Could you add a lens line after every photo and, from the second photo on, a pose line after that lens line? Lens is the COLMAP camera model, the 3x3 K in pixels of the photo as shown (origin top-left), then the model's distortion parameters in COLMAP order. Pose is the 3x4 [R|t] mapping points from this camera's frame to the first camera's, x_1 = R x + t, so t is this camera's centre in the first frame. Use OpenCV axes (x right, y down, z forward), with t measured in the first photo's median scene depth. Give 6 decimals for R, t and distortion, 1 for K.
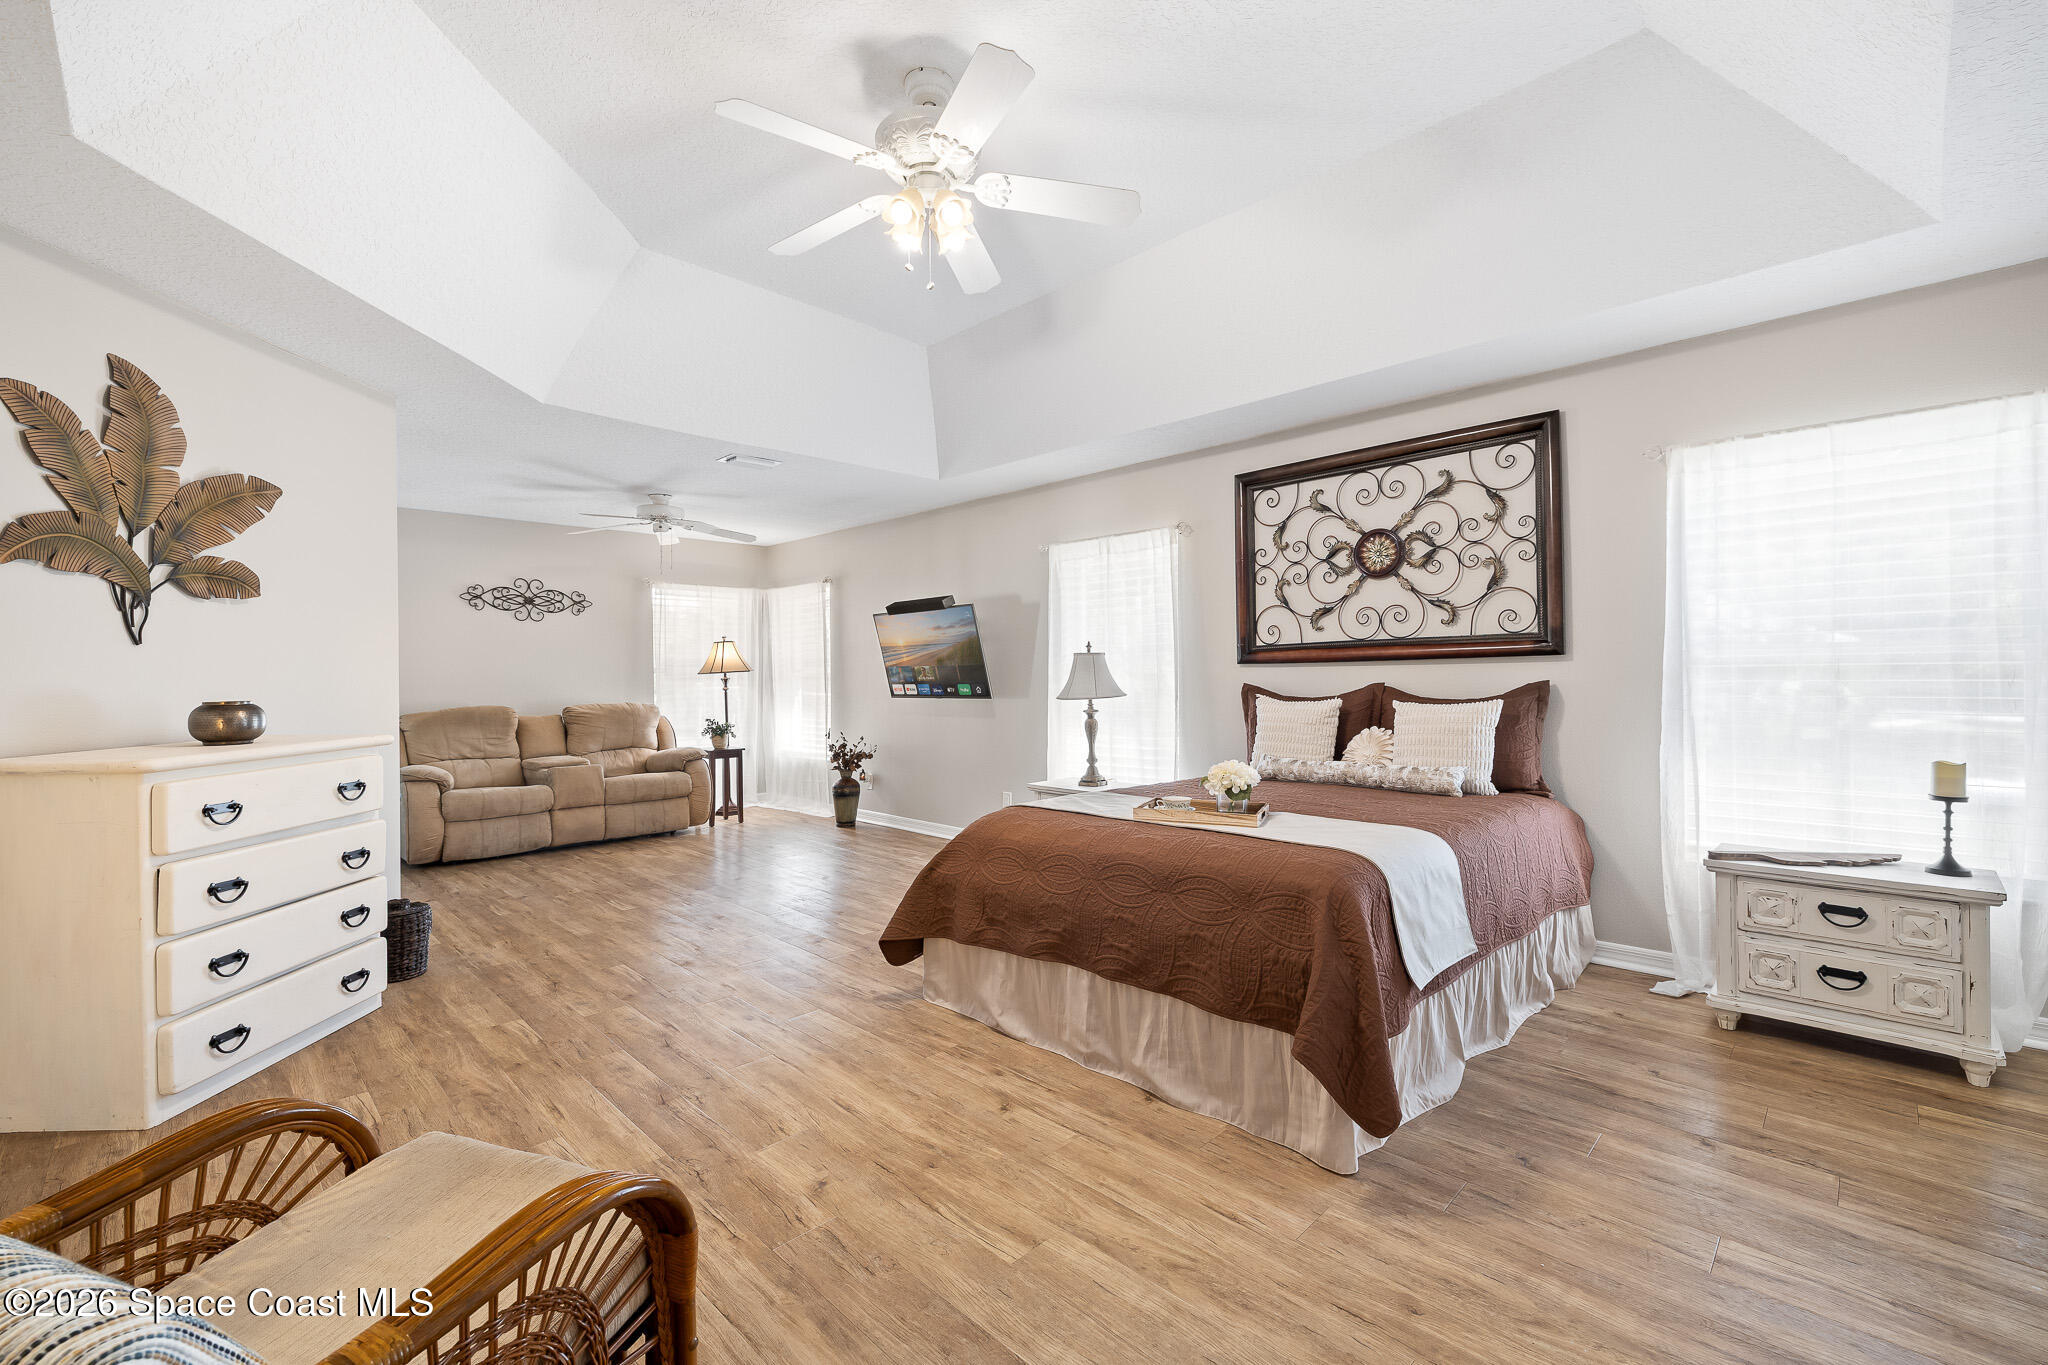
lens RADIAL K [[862.5, 0, 1024.1], [0, 862.5, 699.2], [0, 0, 1]] dist [0.000062, 0.000106]
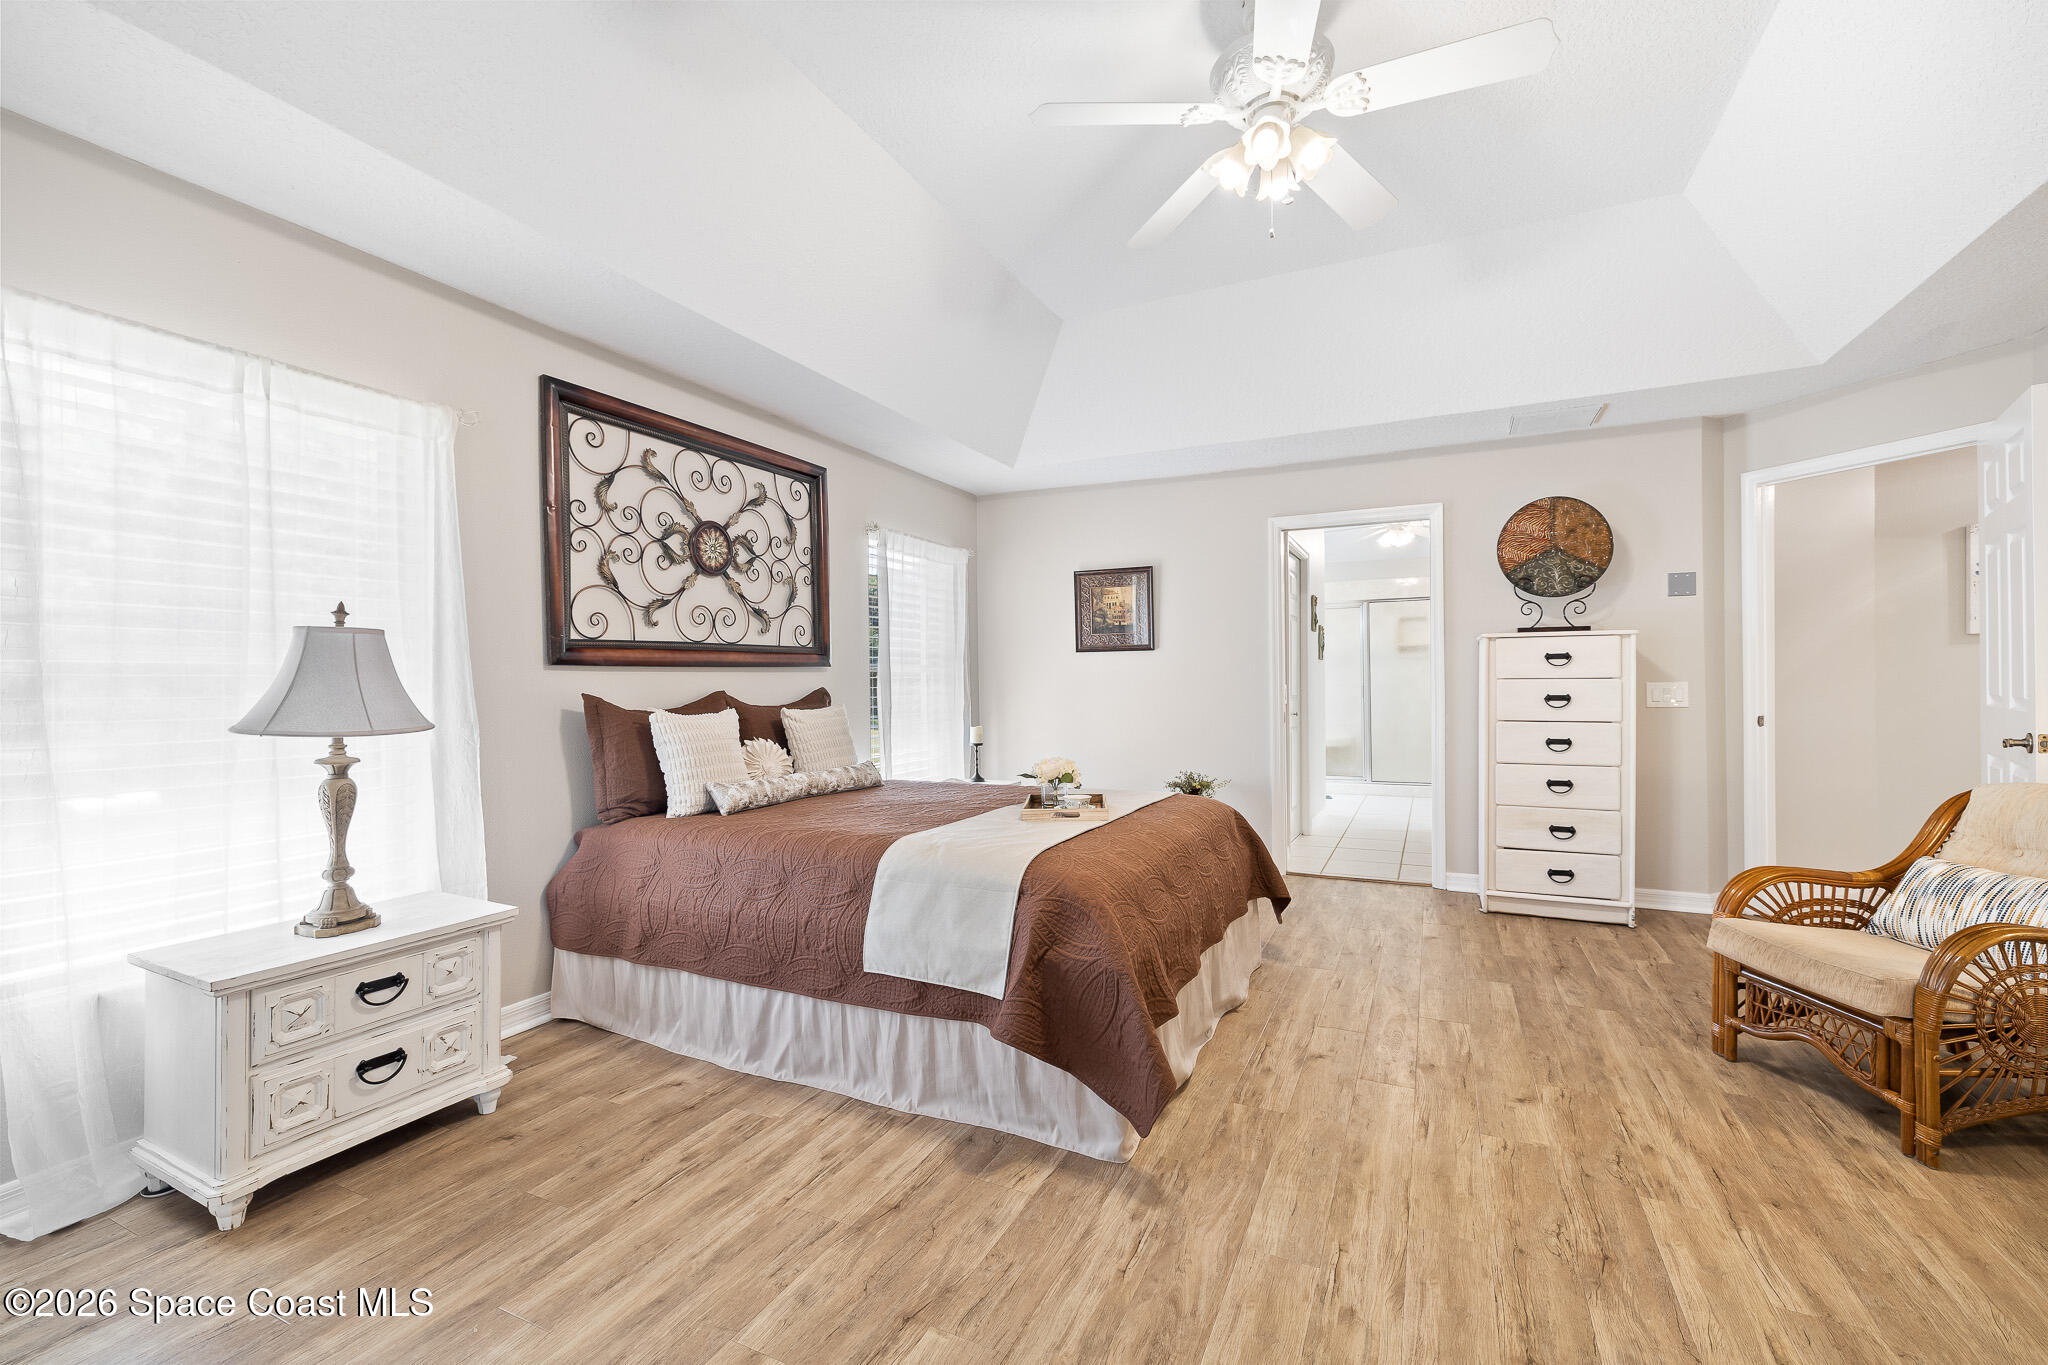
lens RADIAL K [[862.5, 0, 1024.1], [0, 862.5, 699.2], [0, 0, 1]] dist [0.000062, 0.000106]
pose [[-0.334687, -0.008818, 0.942288, -0.560946], [0.034878, 0.999155, 0.021739, -0.019111], [-0.941684, 0.040141, -0.334097, 1.012681]]
